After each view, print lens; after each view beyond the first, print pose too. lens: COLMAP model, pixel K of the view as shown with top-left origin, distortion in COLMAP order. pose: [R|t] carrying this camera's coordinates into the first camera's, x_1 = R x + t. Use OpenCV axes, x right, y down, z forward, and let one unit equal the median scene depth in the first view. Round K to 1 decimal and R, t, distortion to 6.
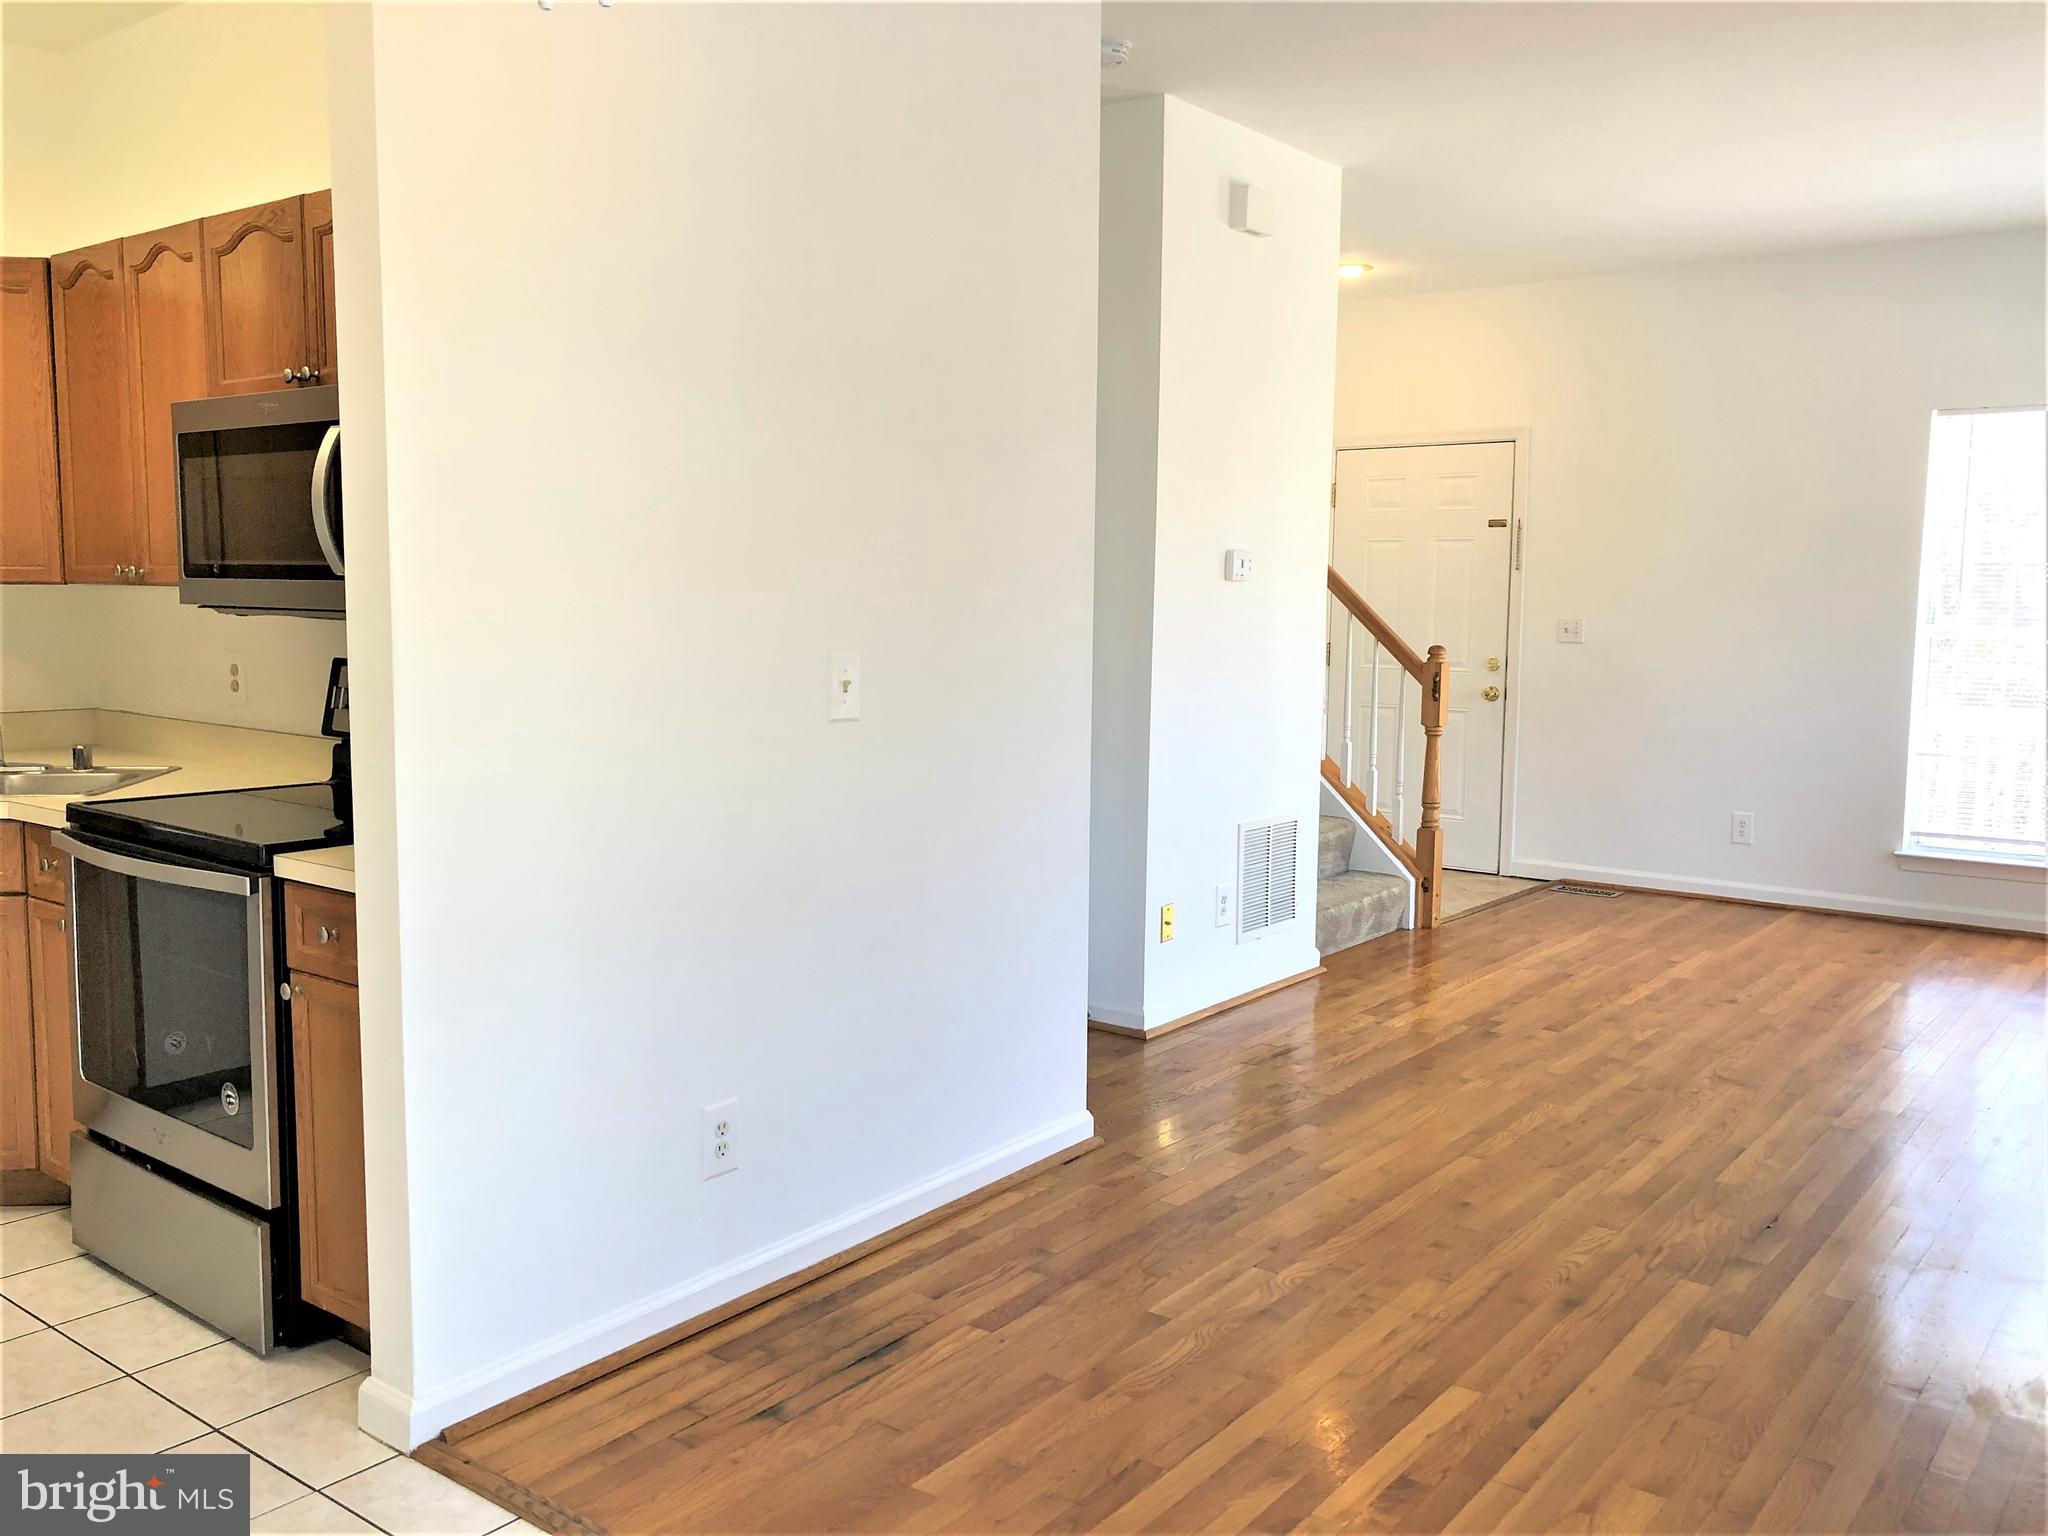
lens RADIAL K [[1670.2, 0, 1028.5], [0, 1670.2, 760.4], [0, 0, 1]] dist [0.041140, -0.064786]
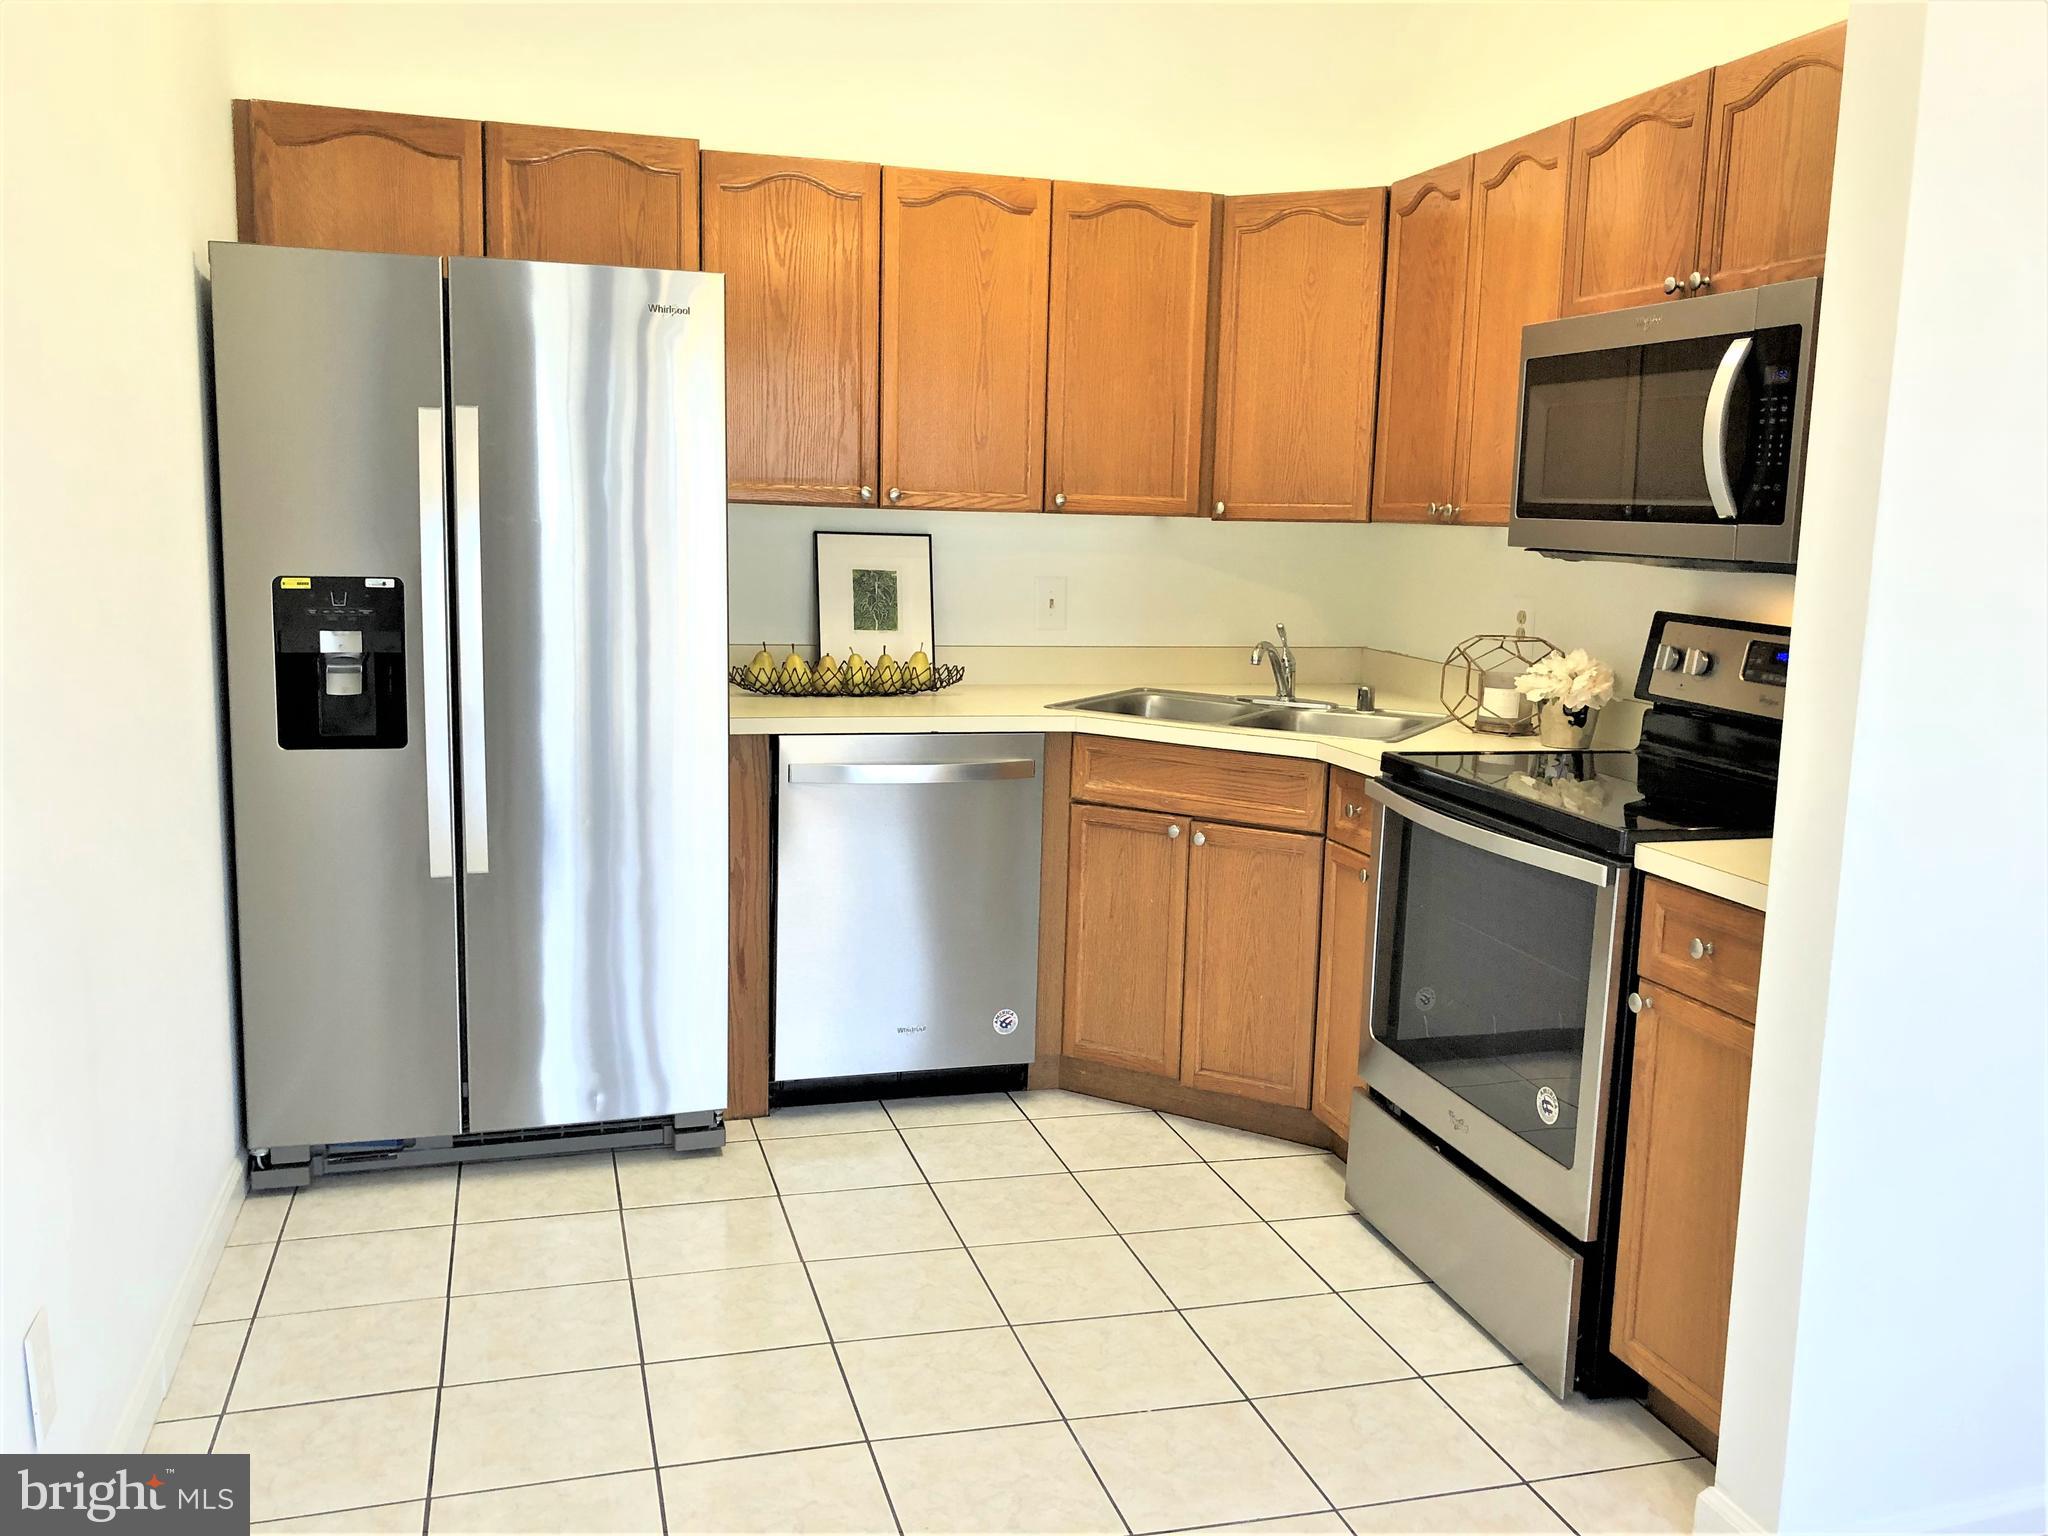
lens RADIAL K [[1670.2, 0, 1028.5], [0, 1670.2, 760.4], [0, 0, 1]] dist [0.041140, -0.064786]
pose [[0.803552, 0.100574, -0.586677, -0.169756], [-0.080245, 0.994928, 0.060651, -0.011263], [0.589801, -0.001658, 0.807547, 0.103653]]
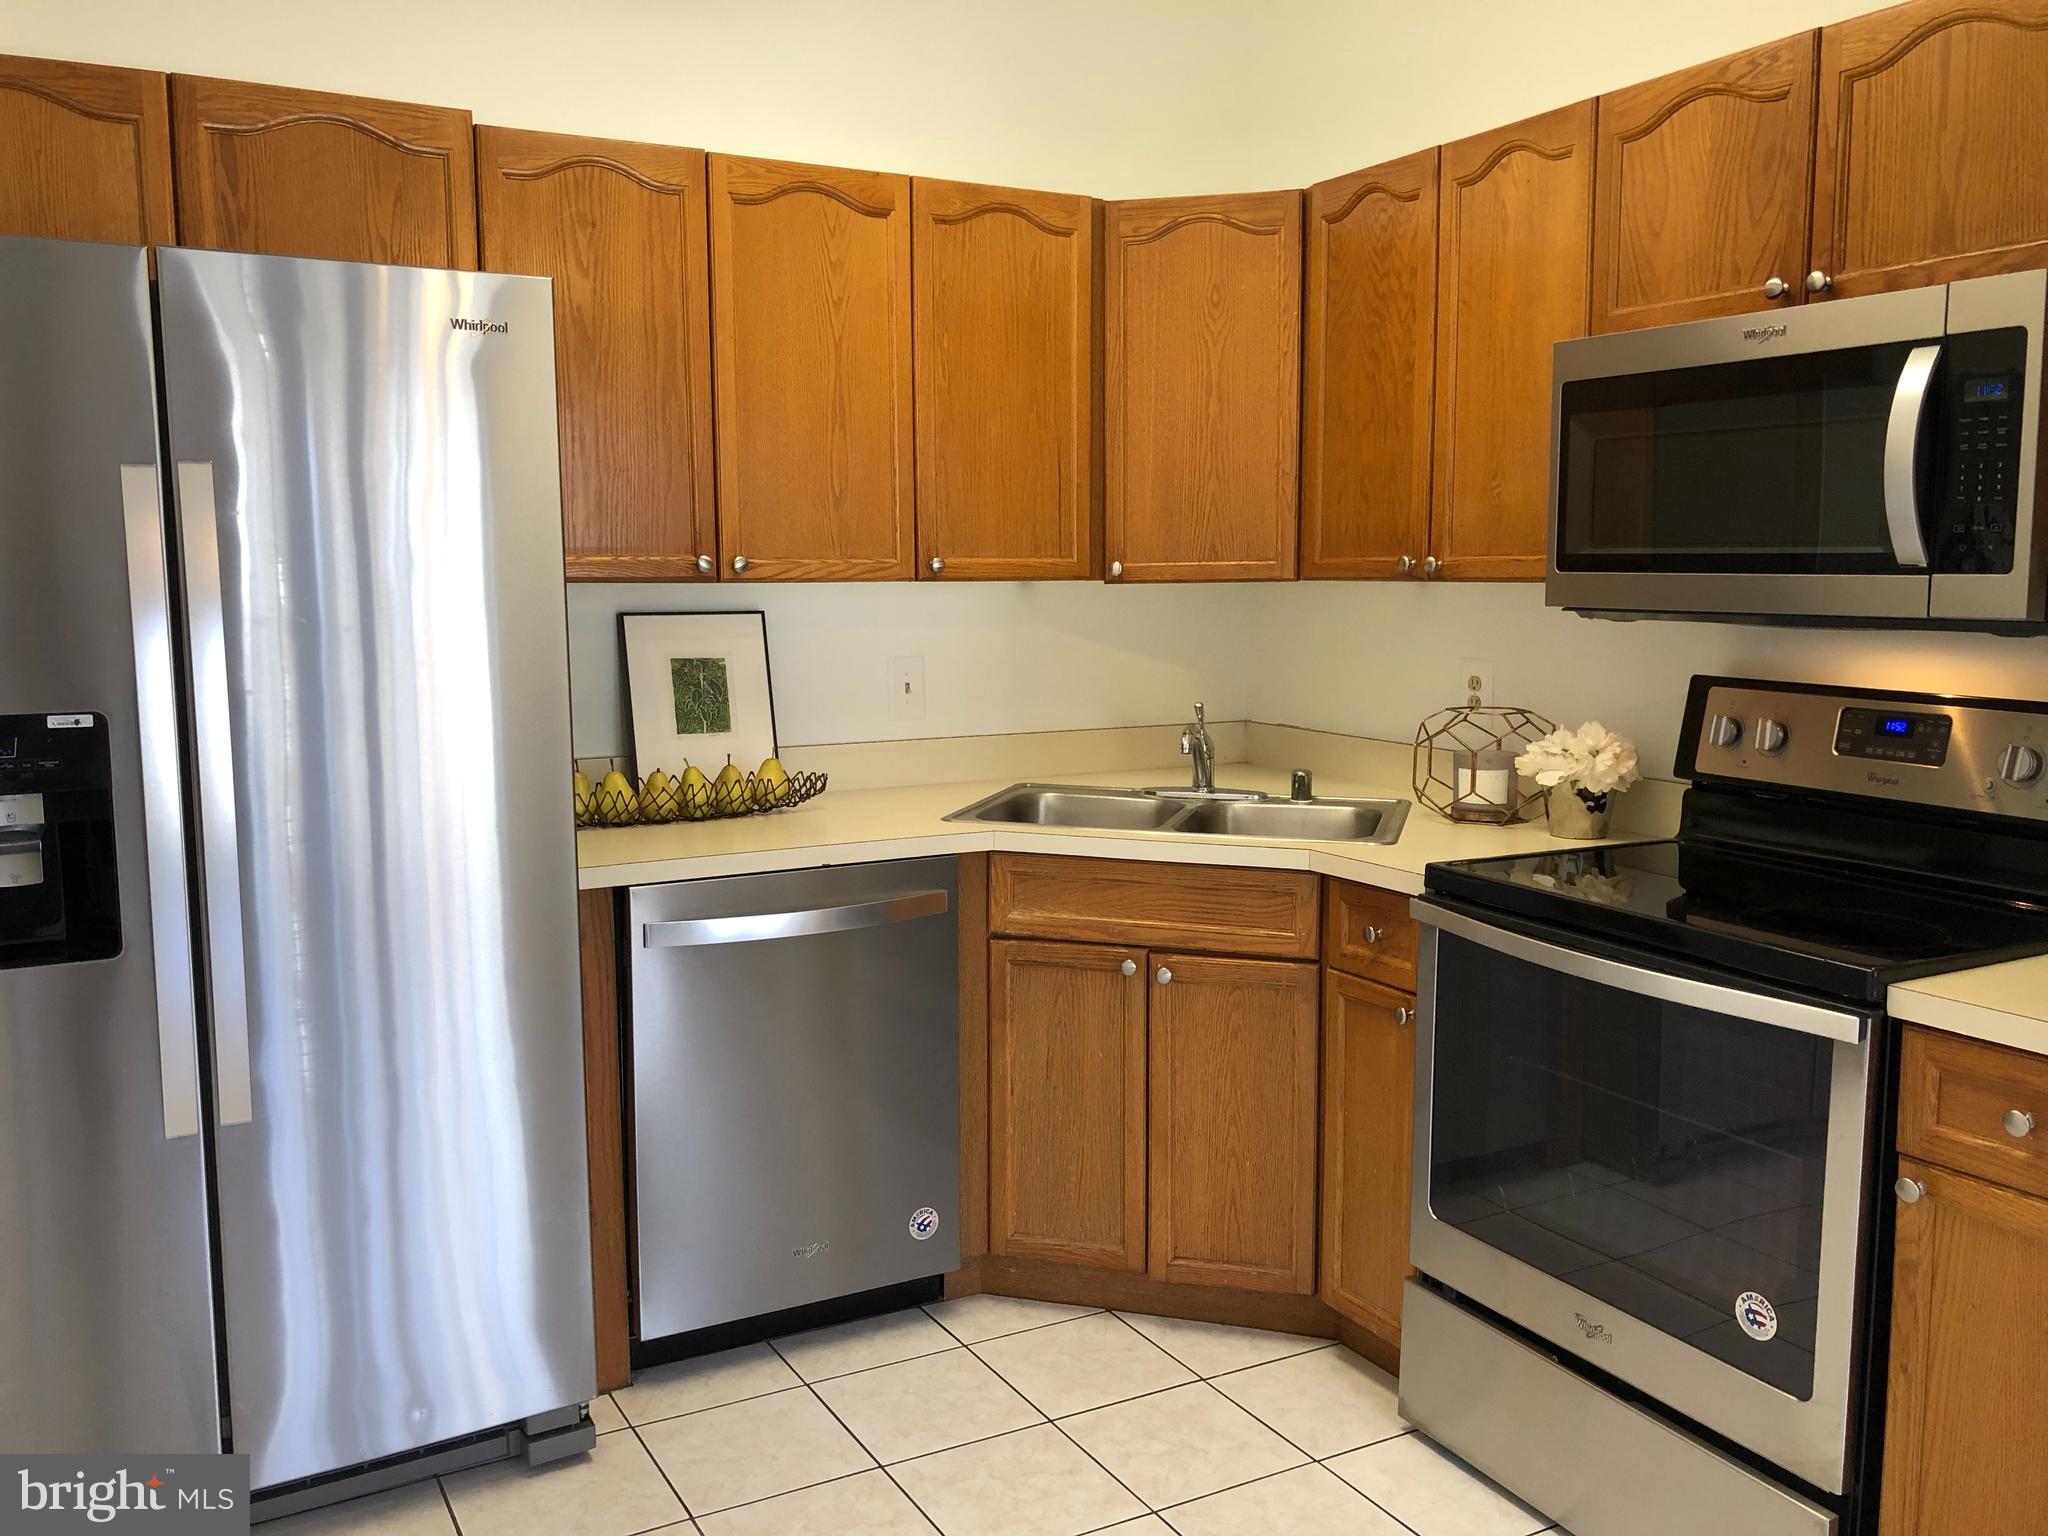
lens RADIAL K [[1682.8, 0, 1016.8], [0, 1682.8, 760.8], [0, 0, 1]] dist [0.007205, -0.004546]
pose [[0.912758, 0.034003, -0.407084, -0.423237], [-0.029222, 0.999412, 0.017958, -0.030283], [0.407455, -0.004495, 0.913214, 0.204493]]
